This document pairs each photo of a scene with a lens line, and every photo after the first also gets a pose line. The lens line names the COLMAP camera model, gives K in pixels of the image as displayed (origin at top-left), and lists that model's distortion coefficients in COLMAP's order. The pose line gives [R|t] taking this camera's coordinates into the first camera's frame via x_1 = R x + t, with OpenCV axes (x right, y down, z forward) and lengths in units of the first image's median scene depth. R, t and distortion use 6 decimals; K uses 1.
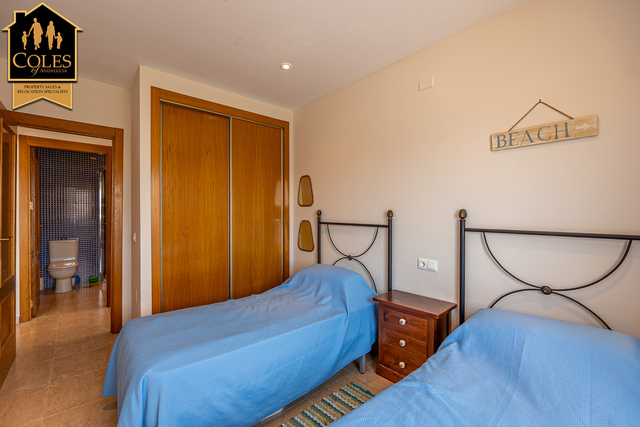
lens RADIAL K [[270.0, 0, 320.0], [0, 270.0, 213.5], [0, 0, 1]] dist [0.000029, -0.000038]
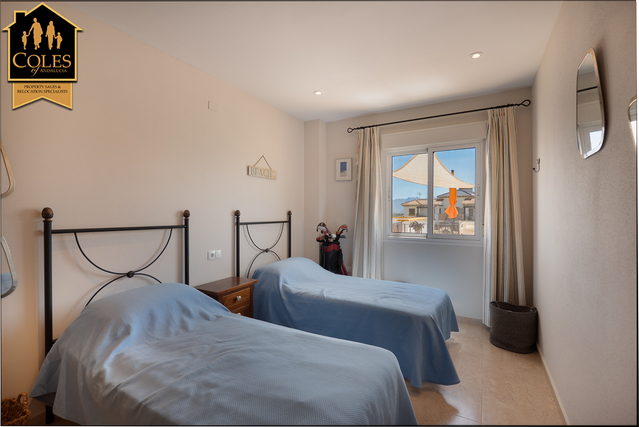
lens RADIAL K [[292.6, 0, 319.5], [0, 292.6, 213.5], [0, 0, 1]] dist [-0.000432, -0.000036]
pose [[-0.341636, -0.011699, 0.939760, -1.132885], [-0.003521, 0.999931, 0.011168, -0.015345], [-0.939826, 0.000507, -0.341654, 1.120206]]
